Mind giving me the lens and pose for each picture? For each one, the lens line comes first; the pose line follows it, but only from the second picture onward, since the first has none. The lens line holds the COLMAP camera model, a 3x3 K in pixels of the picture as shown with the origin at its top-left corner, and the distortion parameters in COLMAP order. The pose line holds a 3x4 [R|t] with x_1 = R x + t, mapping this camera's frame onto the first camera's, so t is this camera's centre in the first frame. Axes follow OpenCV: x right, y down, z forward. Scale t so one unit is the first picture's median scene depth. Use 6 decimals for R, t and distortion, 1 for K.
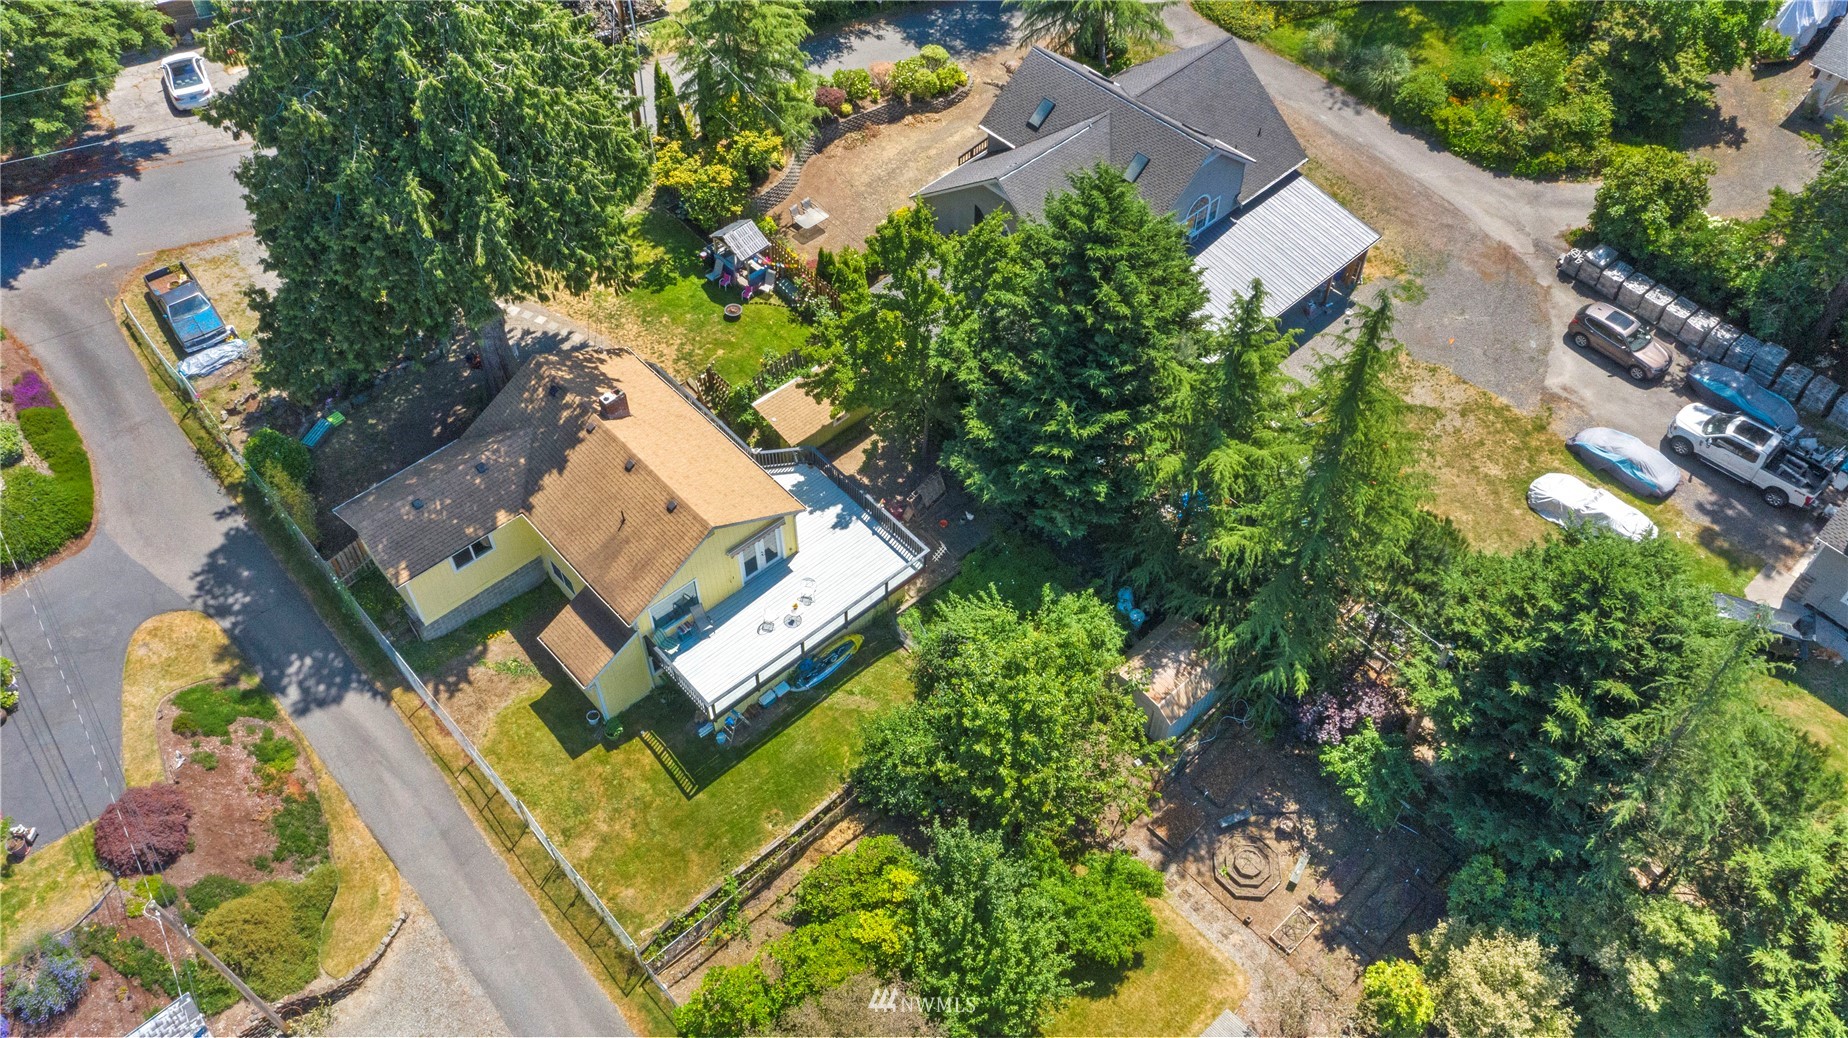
lens RADIAL K [[1449.2, 0, 924.0], [0, 1449.2, 519.0], [0, 0, 1]] dist [-0.018937, 0.000463]
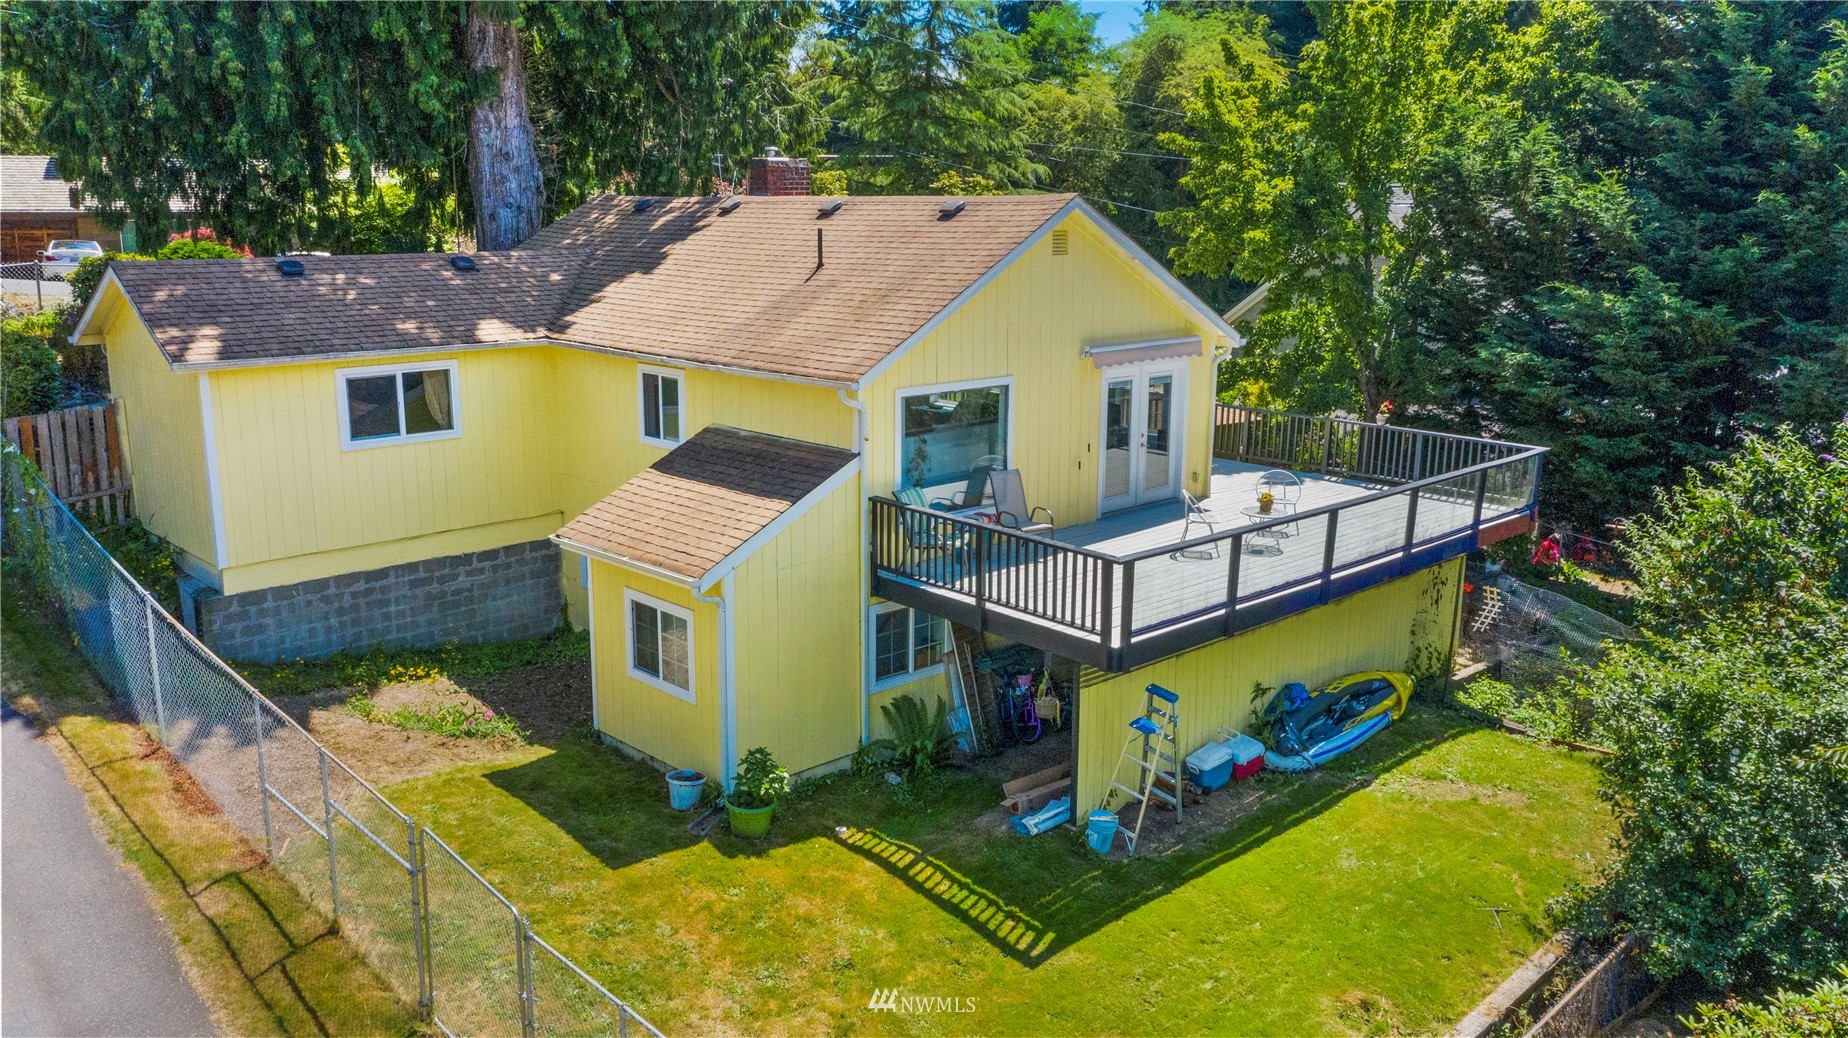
lens RADIAL K [[1449.2, 0, 924.0], [0, 1449.2, 519.0], [0, 0, 1]] dist [-0.018937, 0.000463]
pose [[0.999322, 0.000790, 0.036810, -0.190897], [0.021601, 0.797053, -0.603523, 0.287324], [-0.029816, 0.603909, 0.796495, 0.722572]]
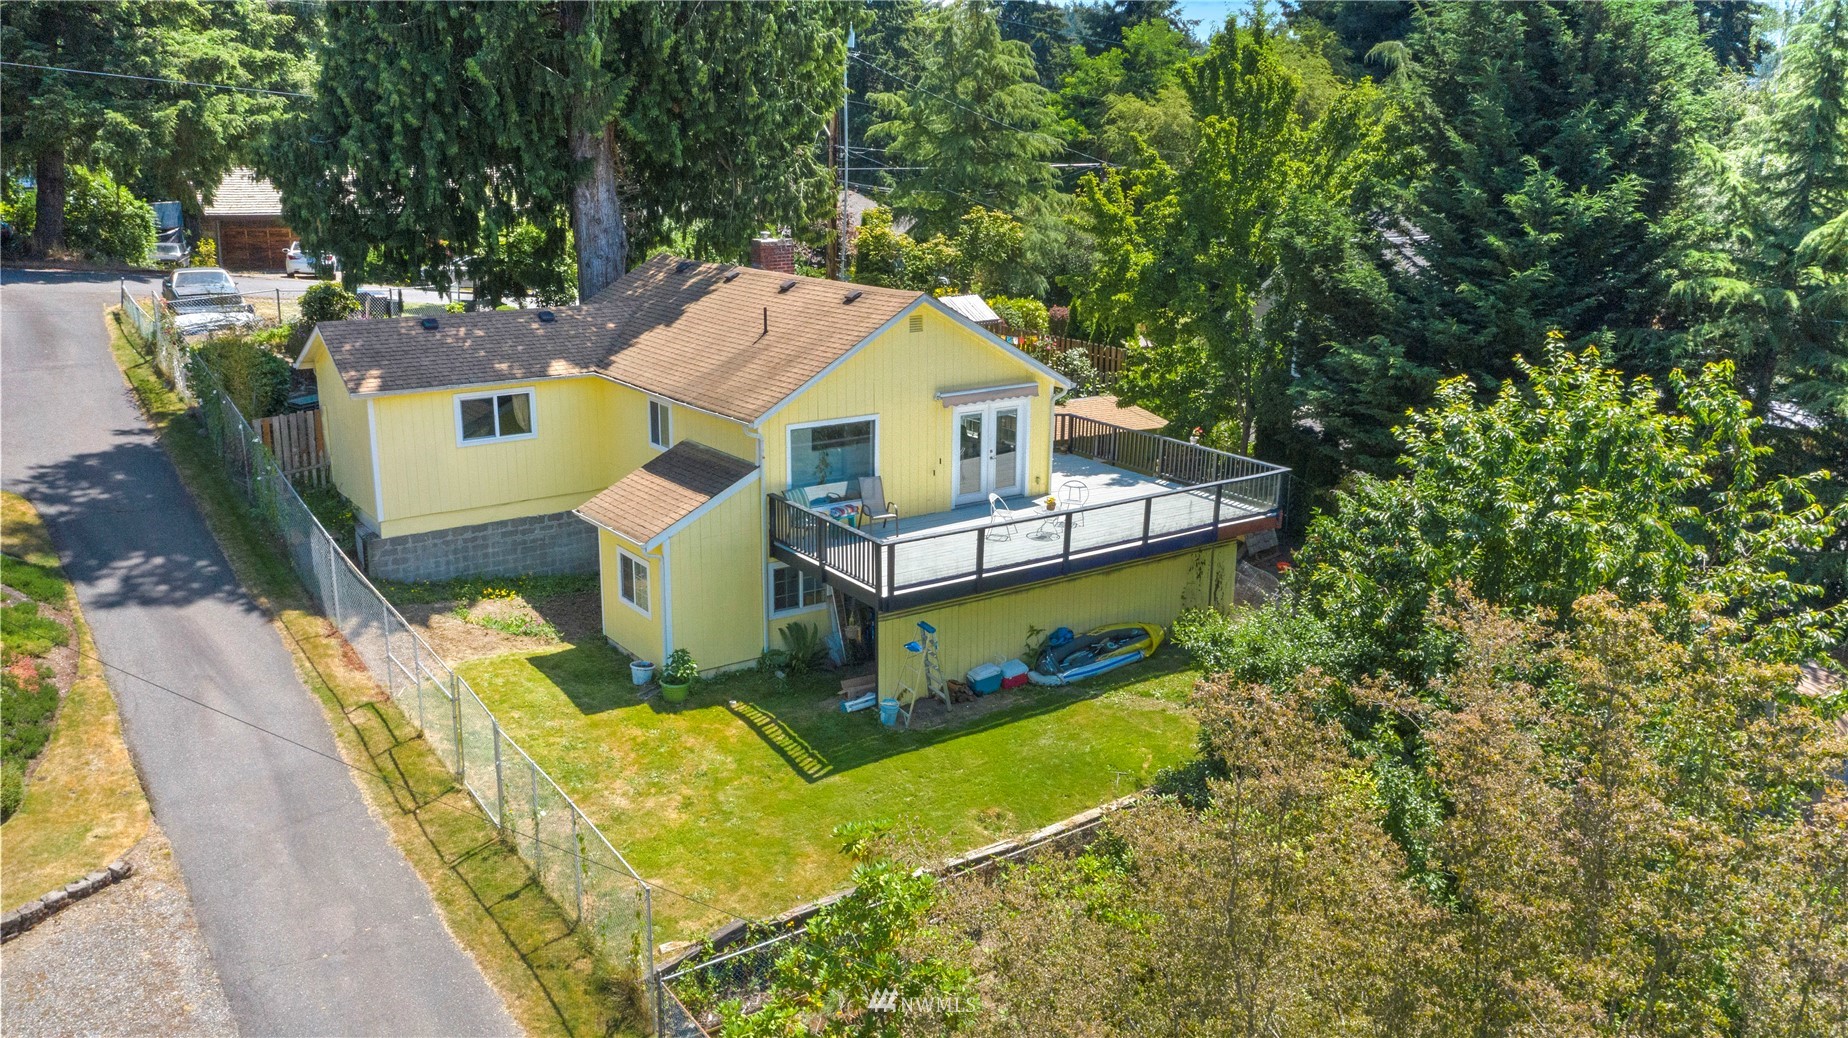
lens RADIAL K [[1449.2, 0, 924.0], [0, 1449.2, 519.0], [0, 0, 1]] dist [-0.018937, 0.000463]
pose [[0.994344, 0.037956, -0.099189, -0.082939], [-0.087814, 0.819123, -0.566856, 0.379253], [0.059732, 0.572360, 0.817824, 0.568303]]
